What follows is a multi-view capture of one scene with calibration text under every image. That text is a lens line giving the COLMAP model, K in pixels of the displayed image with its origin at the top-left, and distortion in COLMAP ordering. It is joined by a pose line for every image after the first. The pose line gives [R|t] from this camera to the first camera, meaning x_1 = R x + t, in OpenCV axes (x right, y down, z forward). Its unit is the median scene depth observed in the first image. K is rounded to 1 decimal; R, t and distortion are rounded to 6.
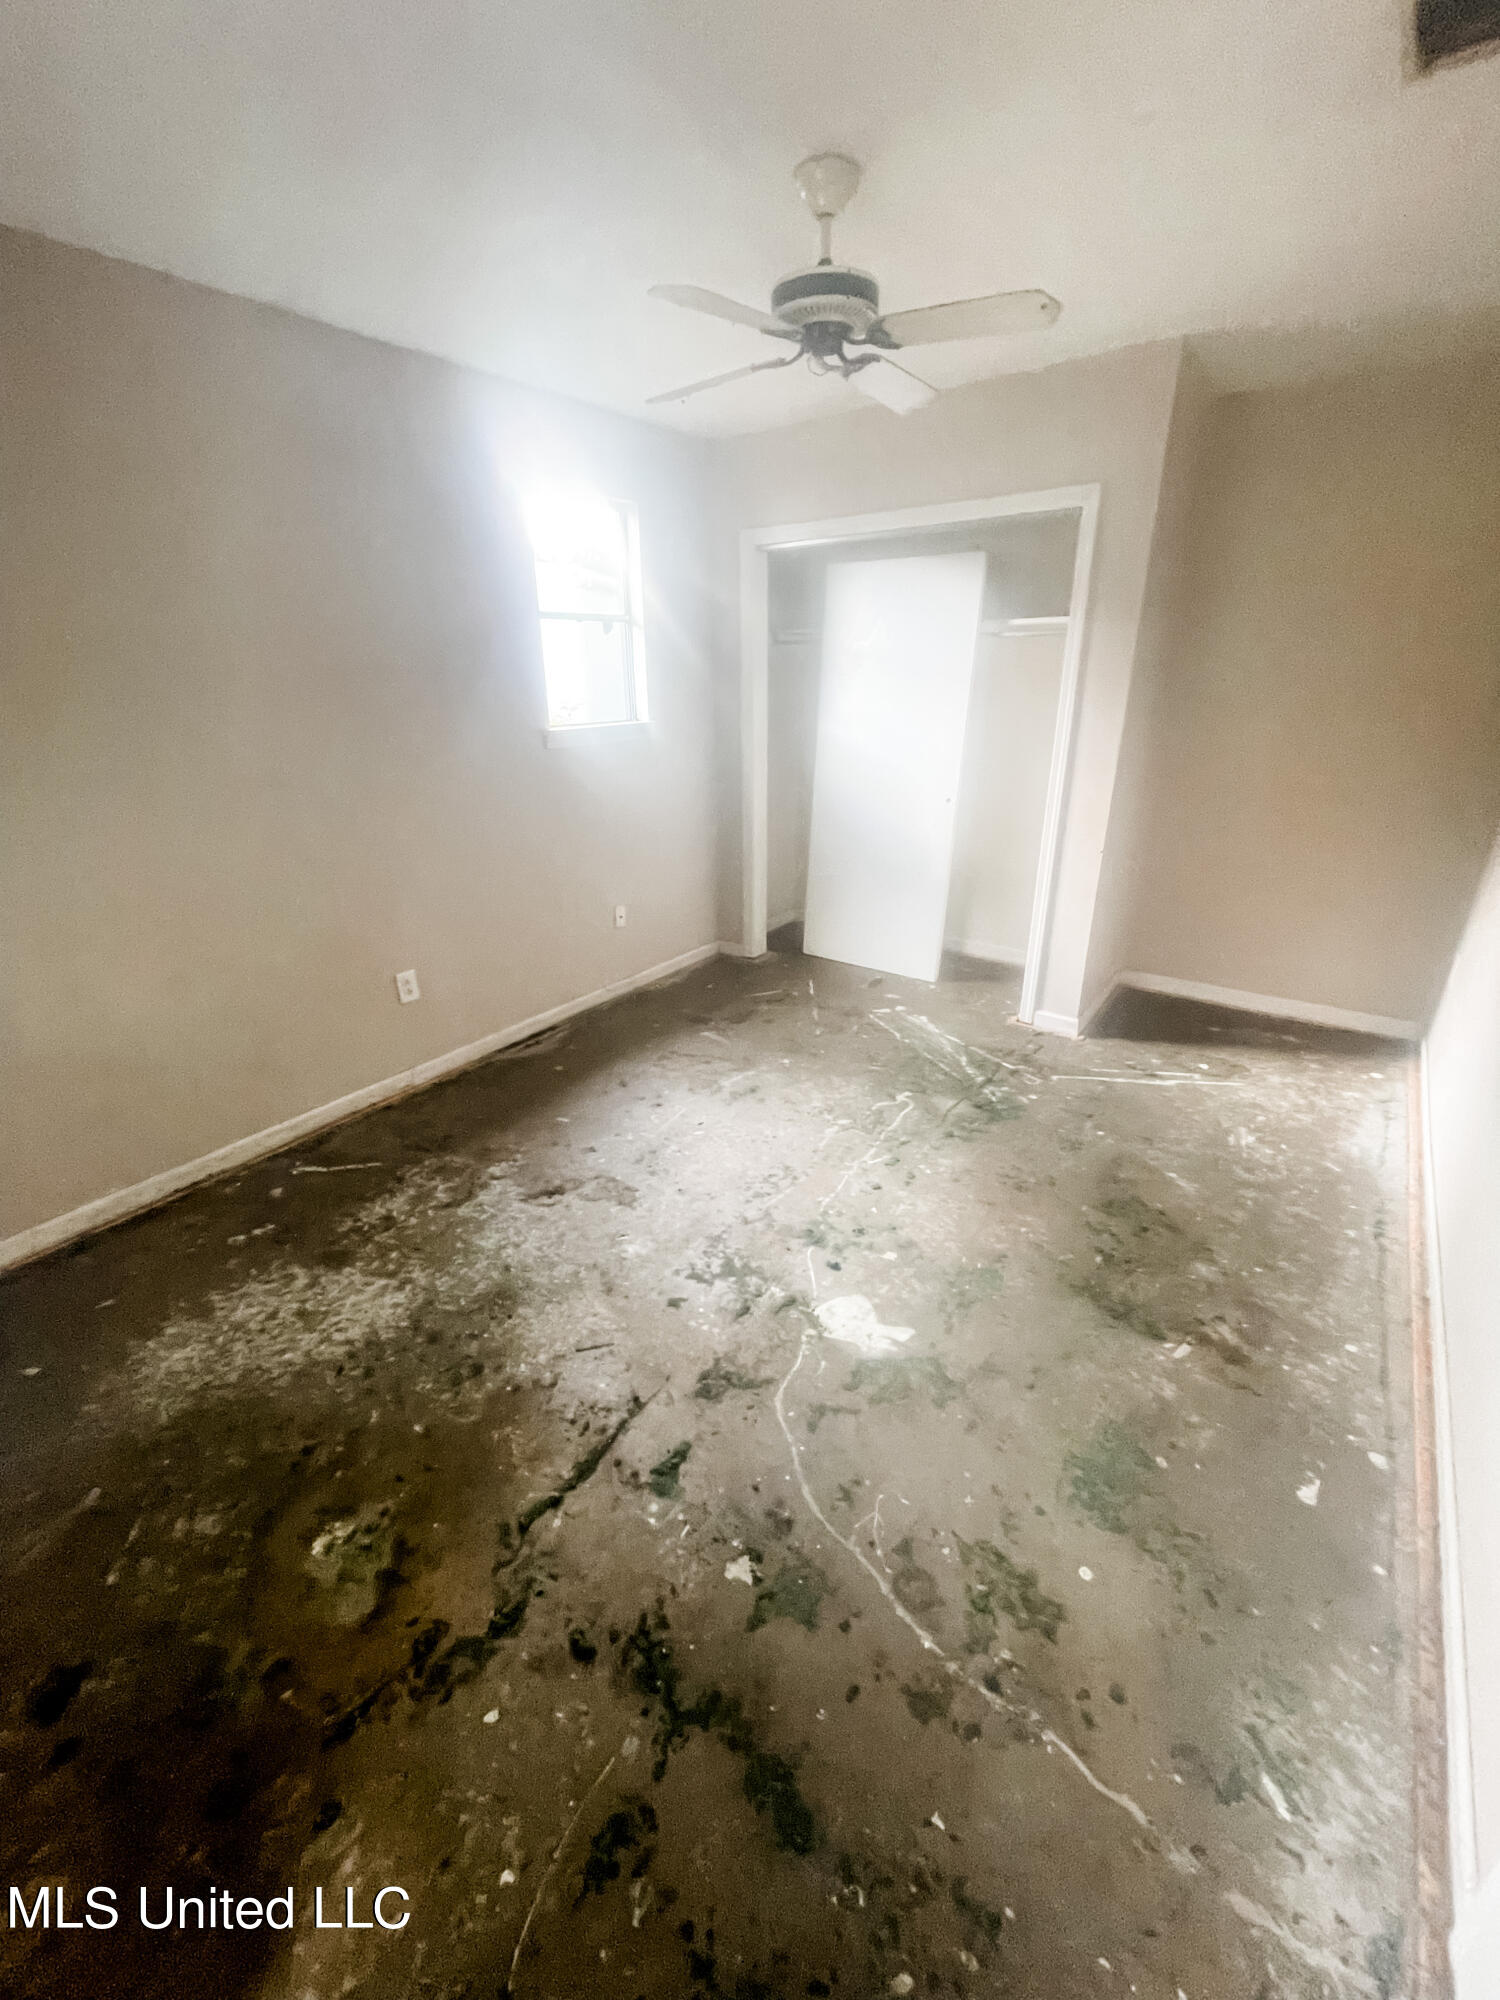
lens RADIAL K [[816.4, 0, 745.8], [0, 816.4, 992.2], [0, 0, 1]] dist [-0.007579, 0.003109]
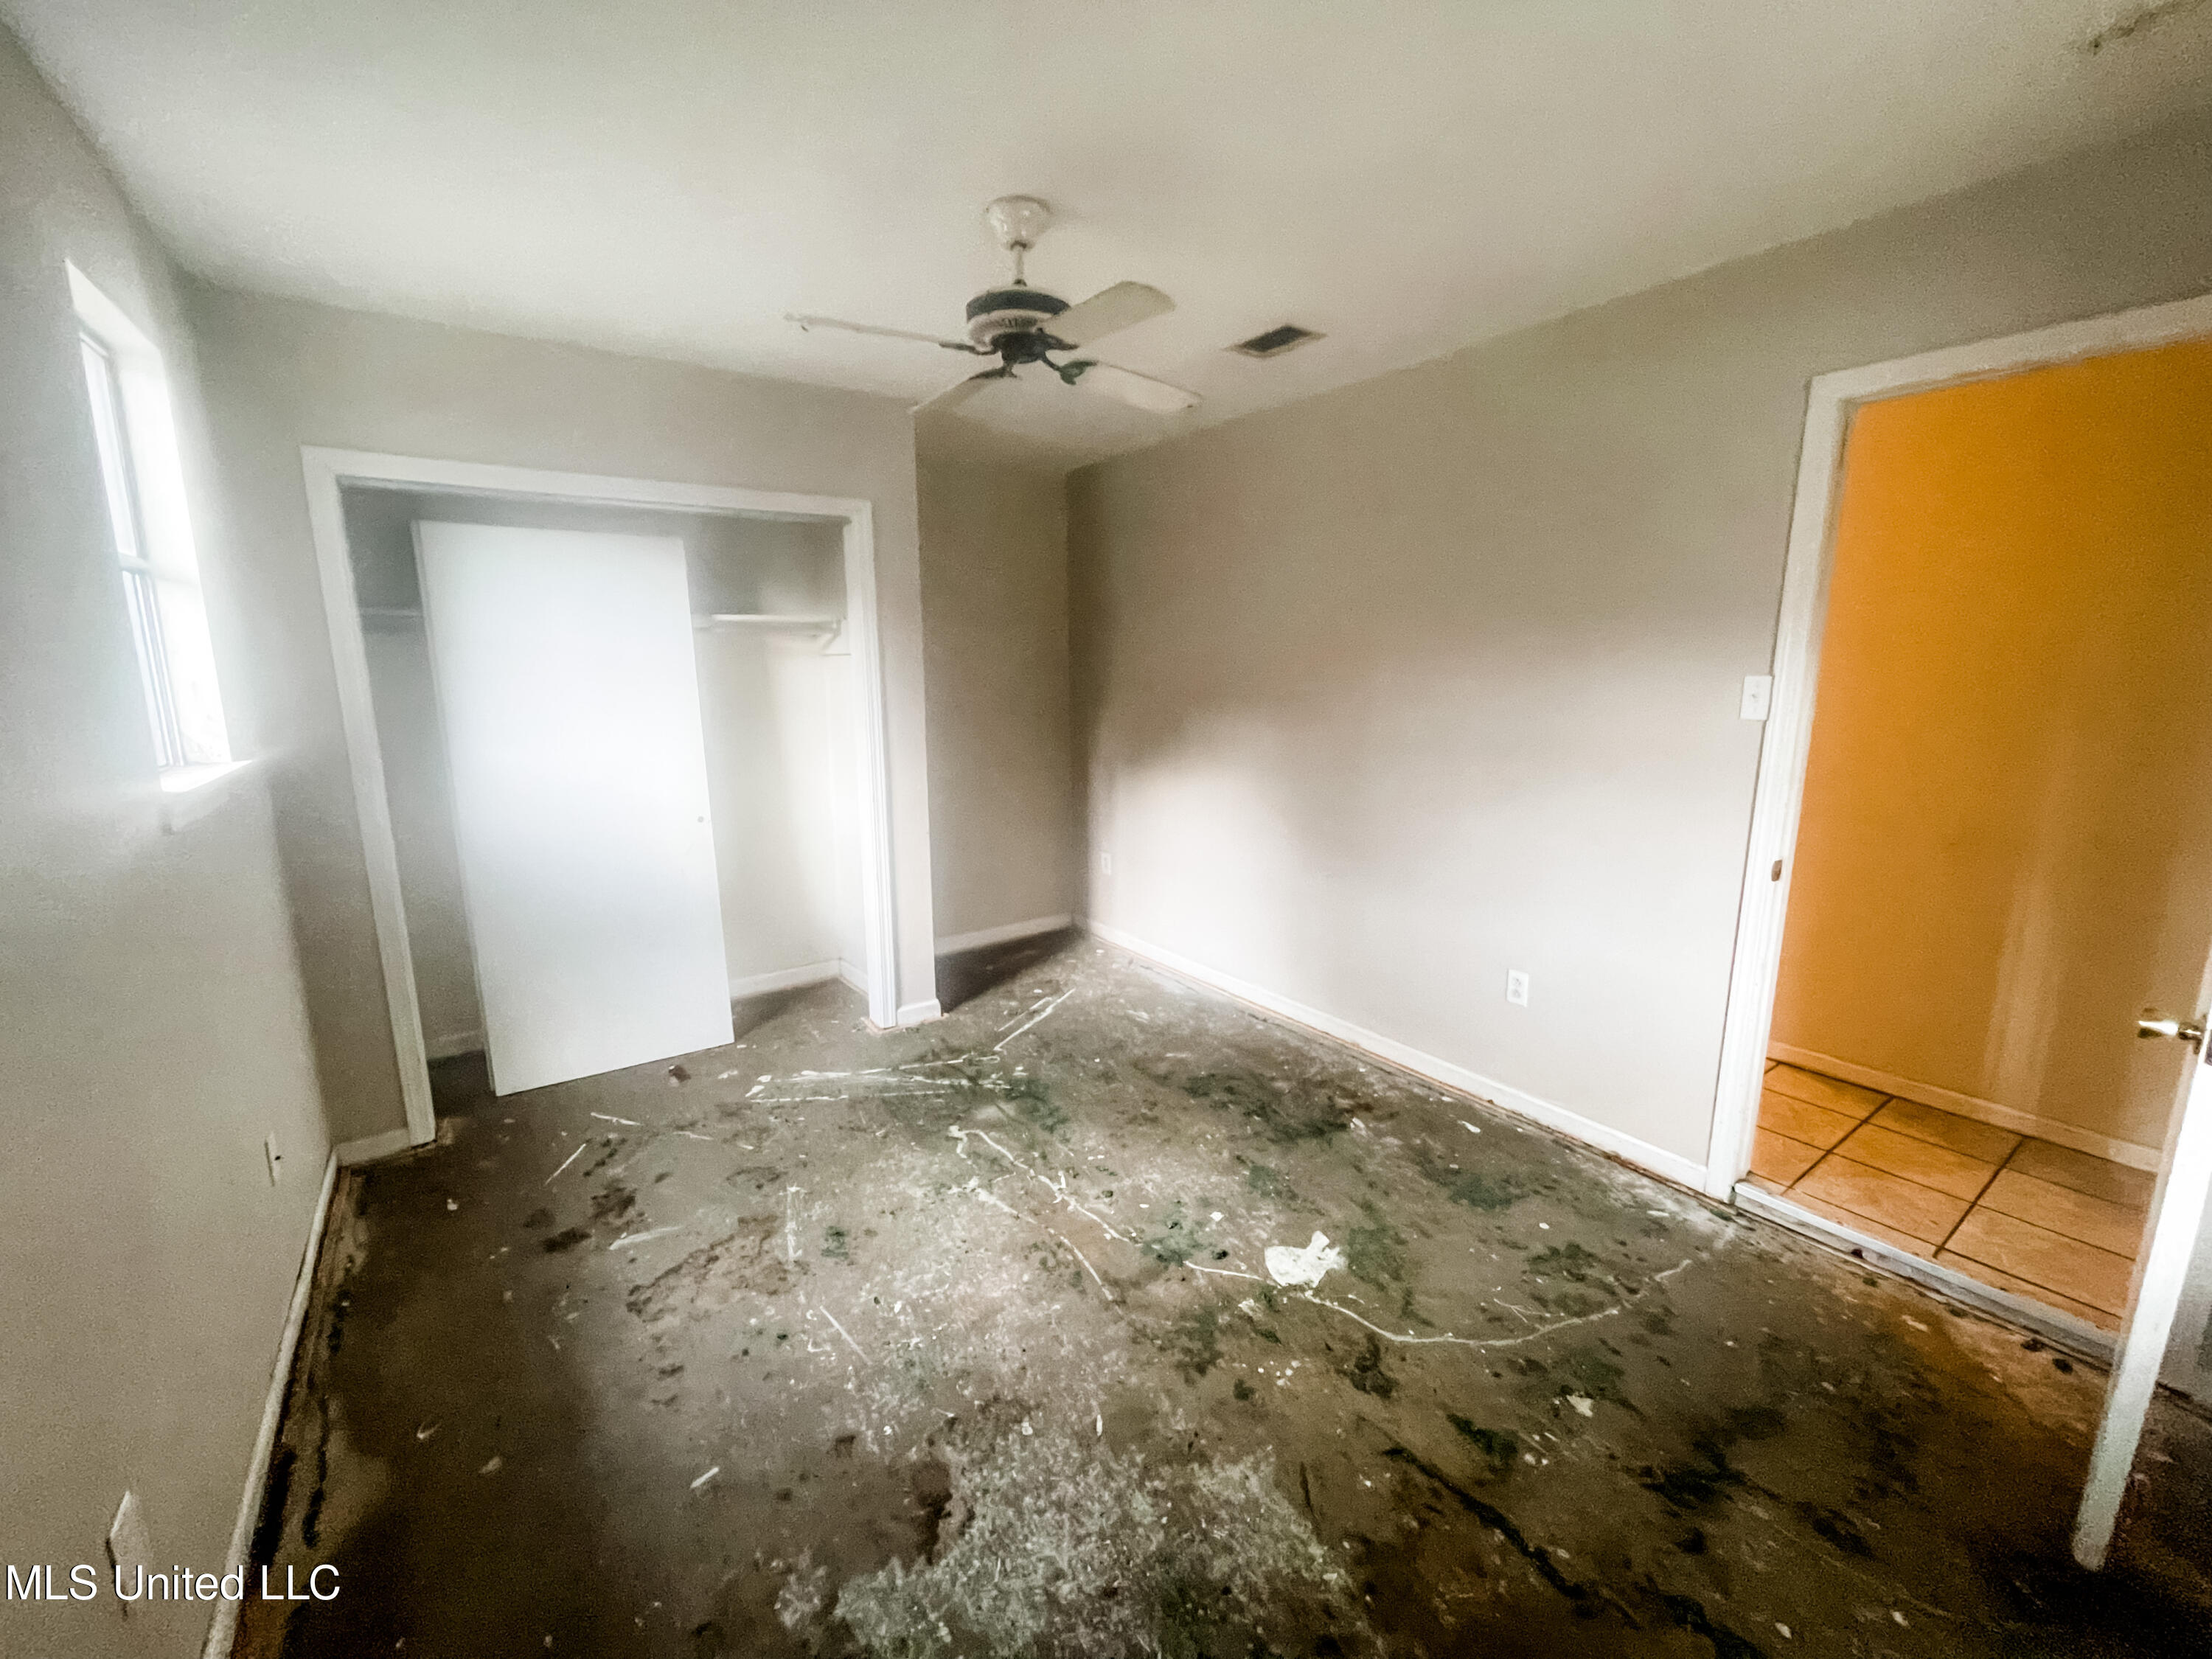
lens RADIAL K [[903.0, 0, 1104.0], [0, 903.0, 828.1], [0, 0, 1]] dist [-0.007579, 0.003109]
pose [[0.301650, -0.165114, 0.939012, -0.785145], [0.357422, 0.932647, 0.049176, -0.211852], [-0.883887, 0.320790, 0.340349, 0.568741]]
